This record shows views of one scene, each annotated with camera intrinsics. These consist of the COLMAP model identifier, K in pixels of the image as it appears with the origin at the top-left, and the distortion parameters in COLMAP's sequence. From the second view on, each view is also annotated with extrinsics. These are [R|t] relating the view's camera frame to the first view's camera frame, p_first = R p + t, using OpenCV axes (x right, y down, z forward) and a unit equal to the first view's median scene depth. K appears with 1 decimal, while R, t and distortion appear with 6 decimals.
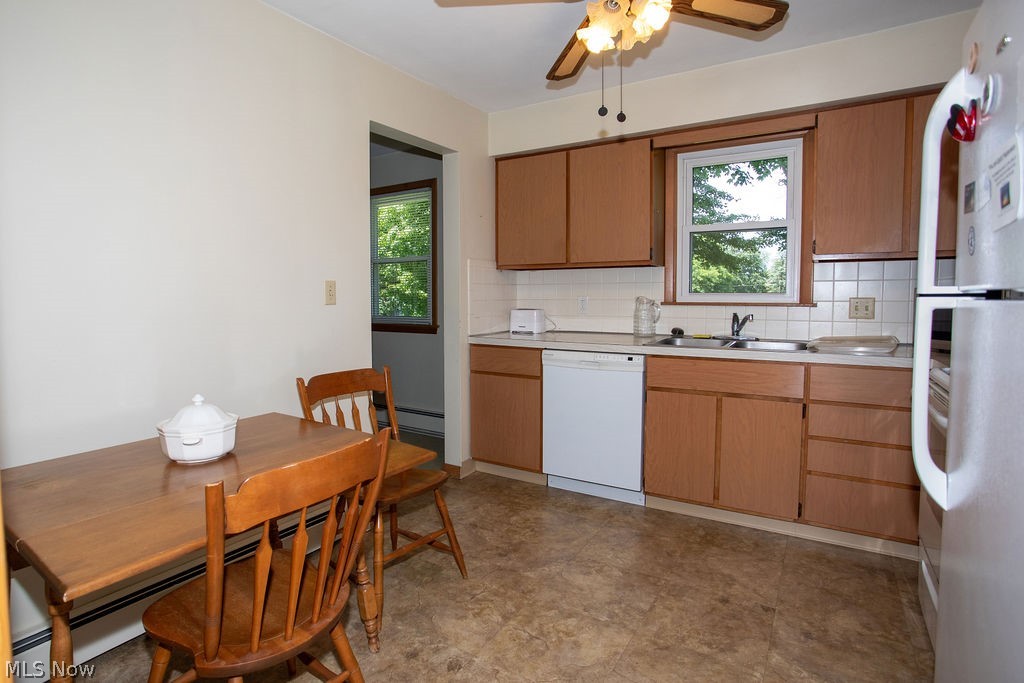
lens RADIAL K [[506.3, 0, 508.9], [0, 506.3, 338.1], [0, 0, 1]] dist [-0.057834, 0.025560]
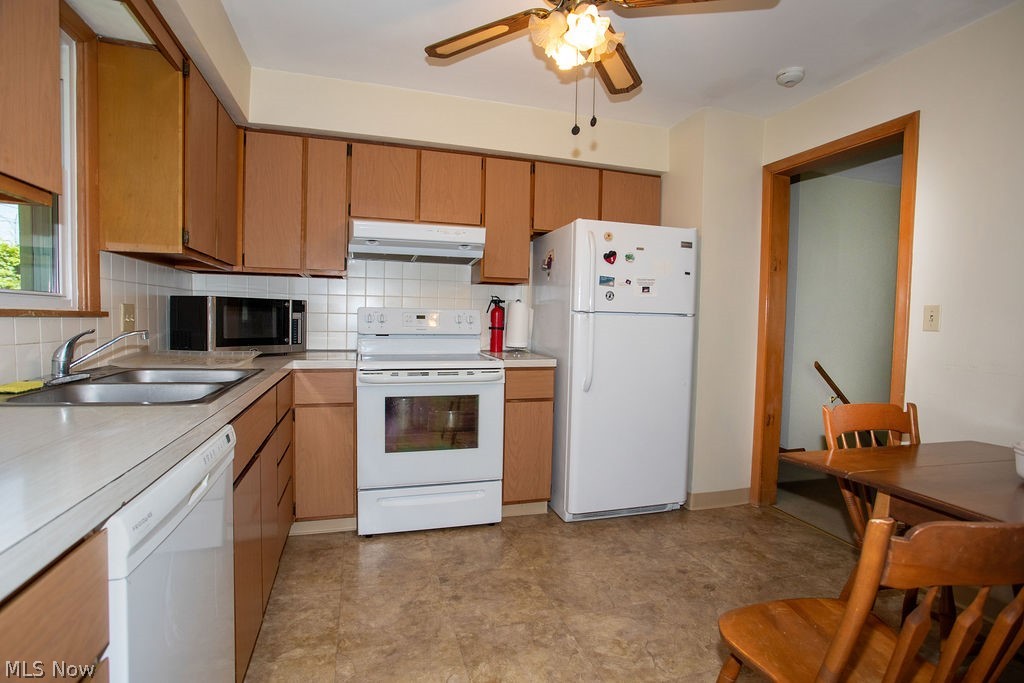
lens RADIAL K [[506.3, 0, 506.7], [0, 506.3, 340.6], [0, 0, 1]] dist [-0.057834, 0.025560]
pose [[-0.738031, -0.040090, 0.673575, -0.351217], [0.032484, 0.994965, 0.094811, -0.111160], [-0.673985, 0.091854, -0.733012, 1.754624]]
